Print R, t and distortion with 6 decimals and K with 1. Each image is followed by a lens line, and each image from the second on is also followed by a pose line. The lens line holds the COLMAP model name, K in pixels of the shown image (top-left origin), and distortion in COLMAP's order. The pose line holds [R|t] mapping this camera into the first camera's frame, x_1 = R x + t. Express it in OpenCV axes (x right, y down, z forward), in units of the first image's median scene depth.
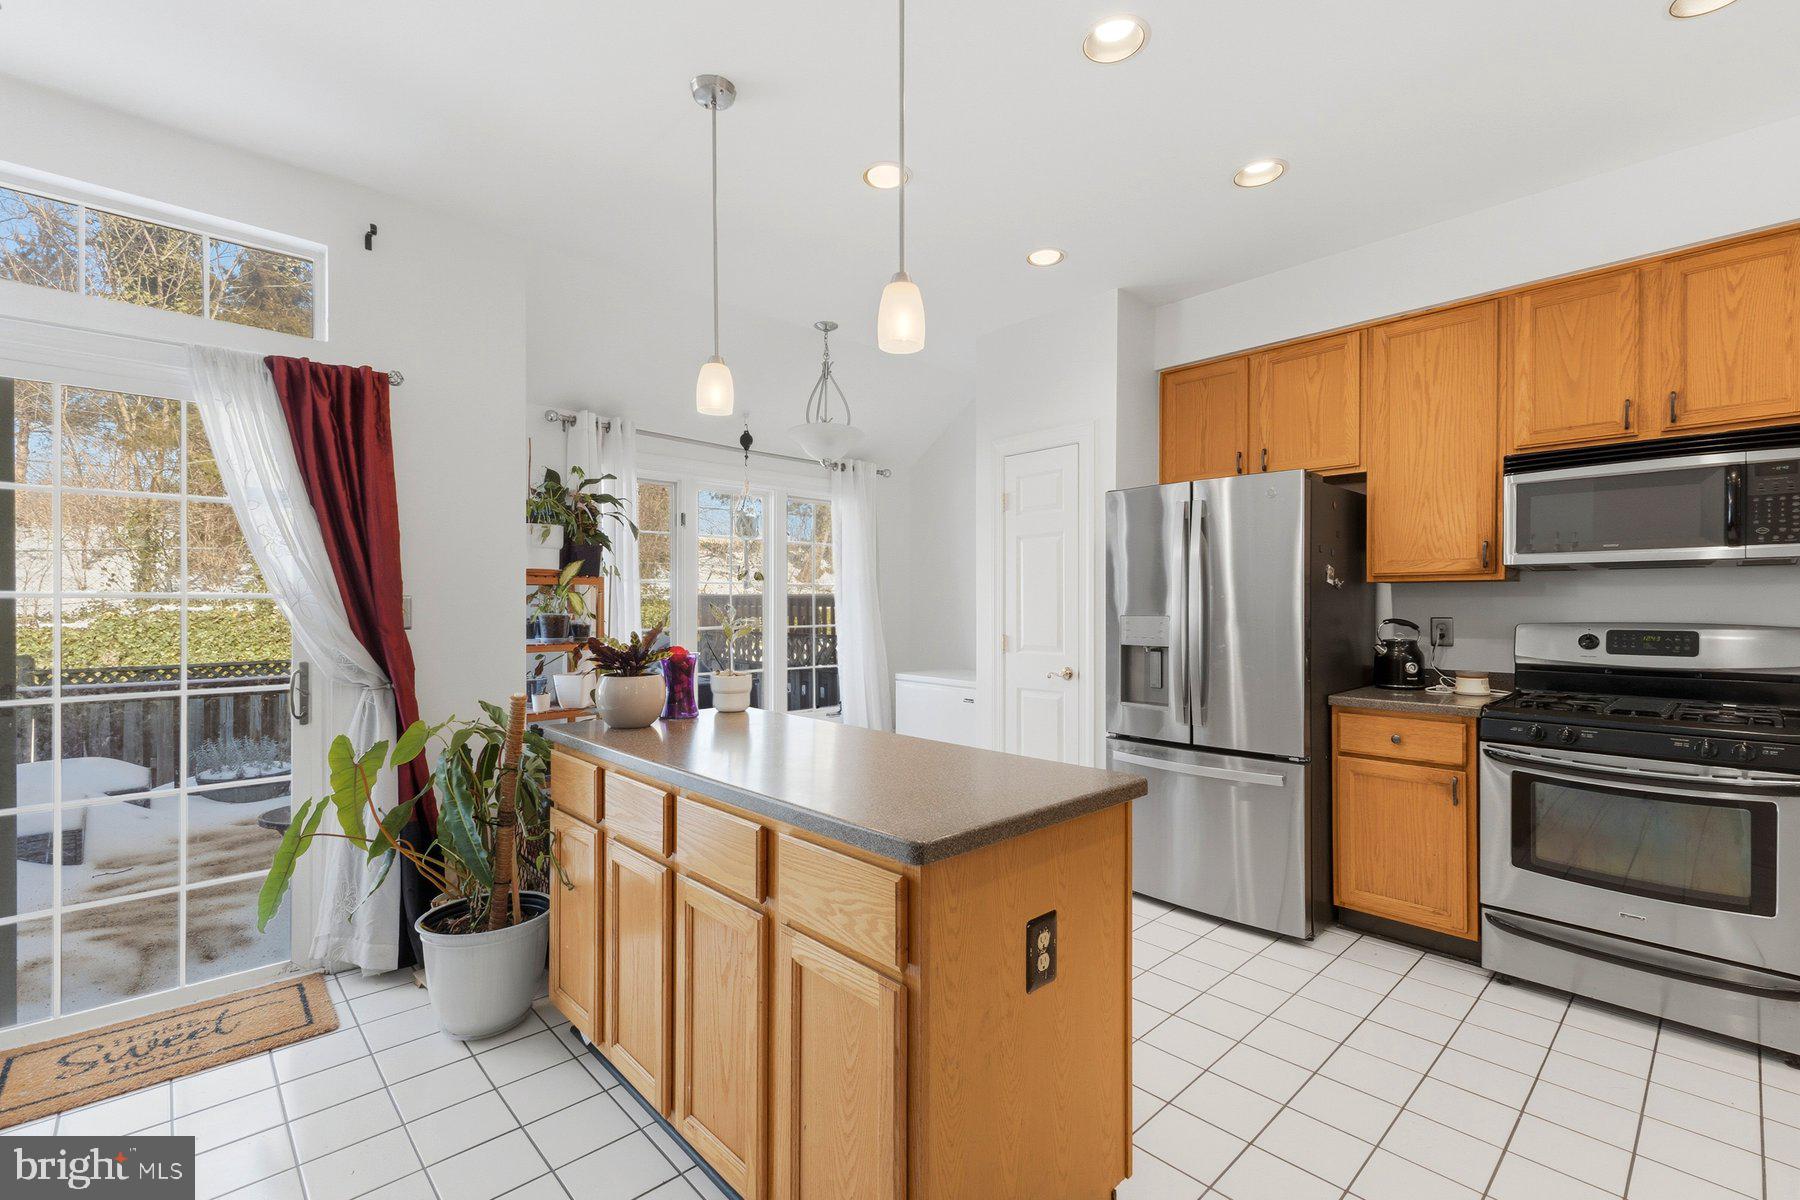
lens RADIAL K [[785.3, 0, 894.6], [0, 785.3, 601.1], [0, 0, 1]] dist [0.008708, -0.002448]
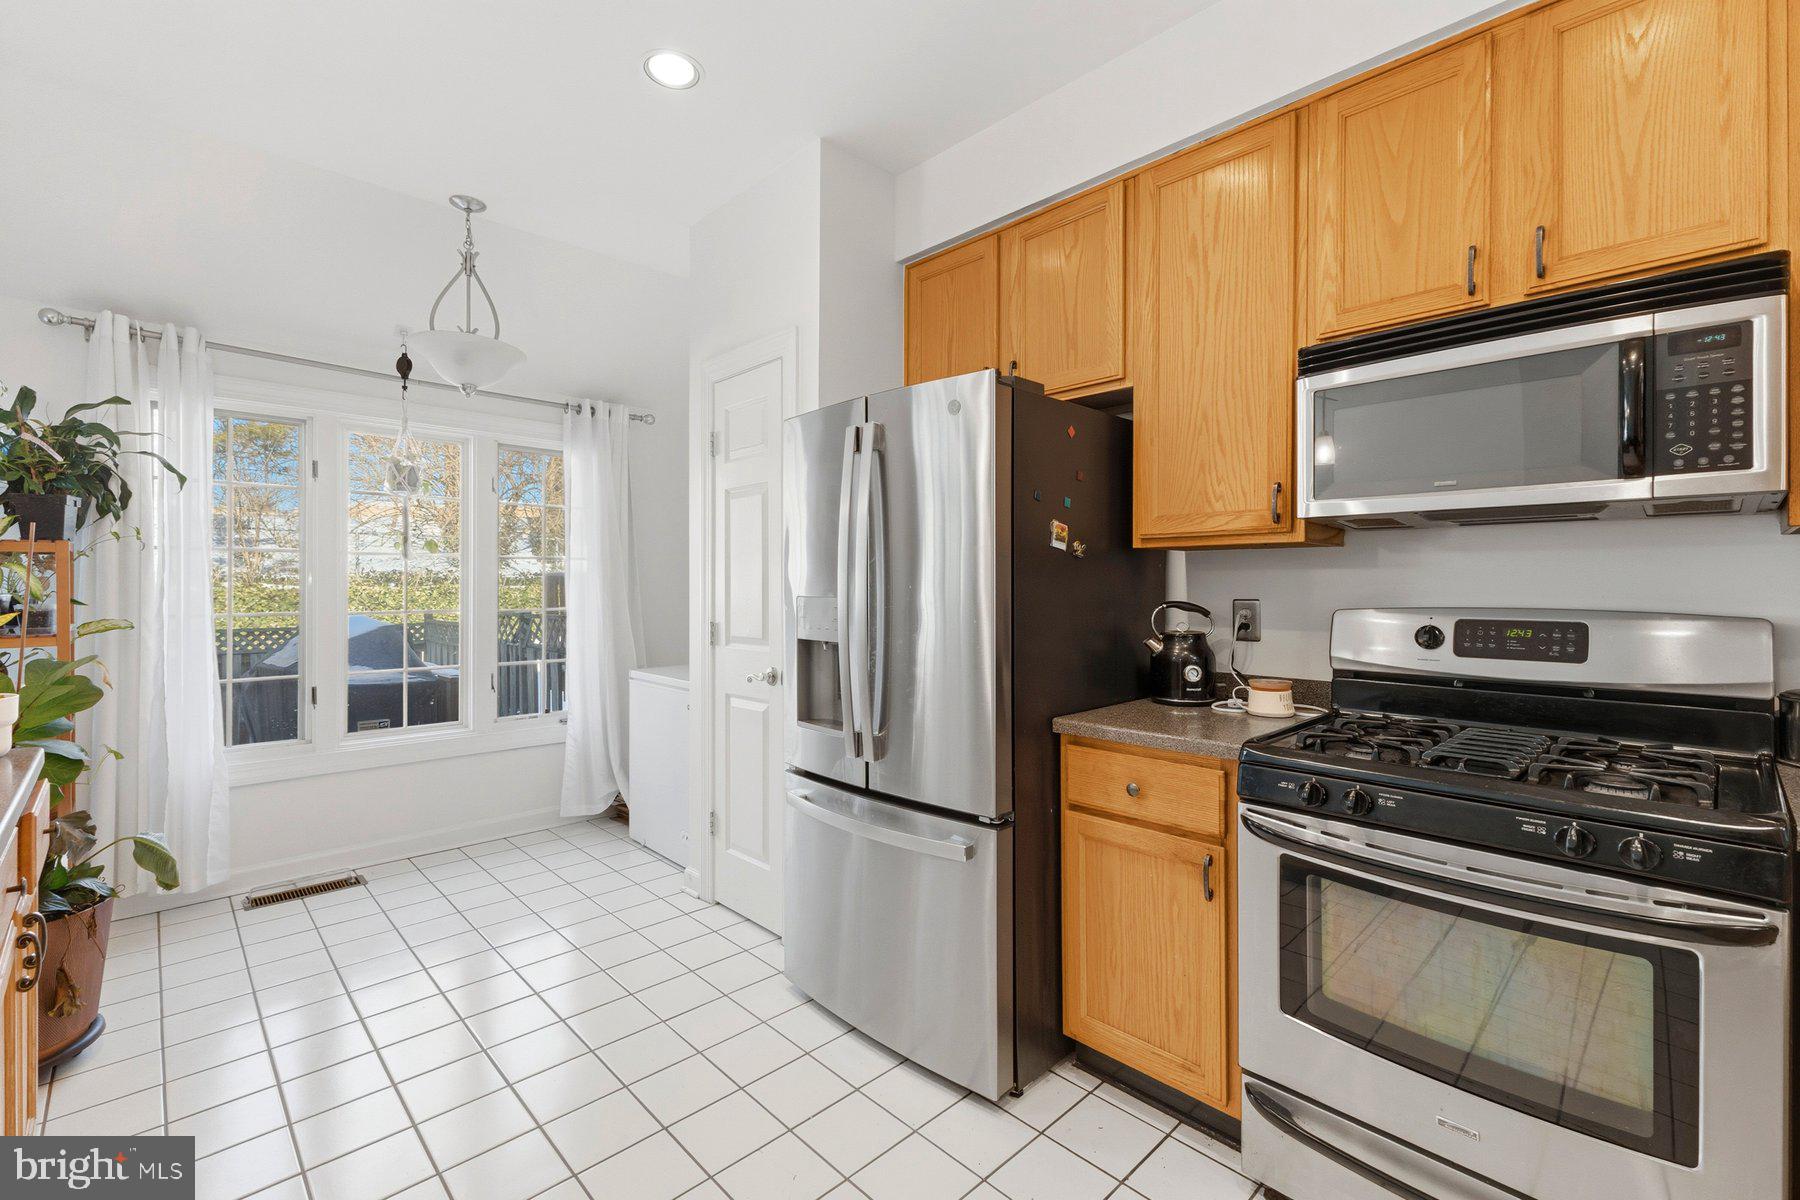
lens RADIAL K [[785.3, 0, 891.2], [0, 785.3, 581.4], [0, 0, 1]] dist [0.008708, -0.002448]
pose [[0.999813, 0.000683, 0.019313, 0.411708], [-0.000674, 1.000000, -0.000503, 0.006098], [-0.019313, 0.000490, 0.999813, 0.350523]]
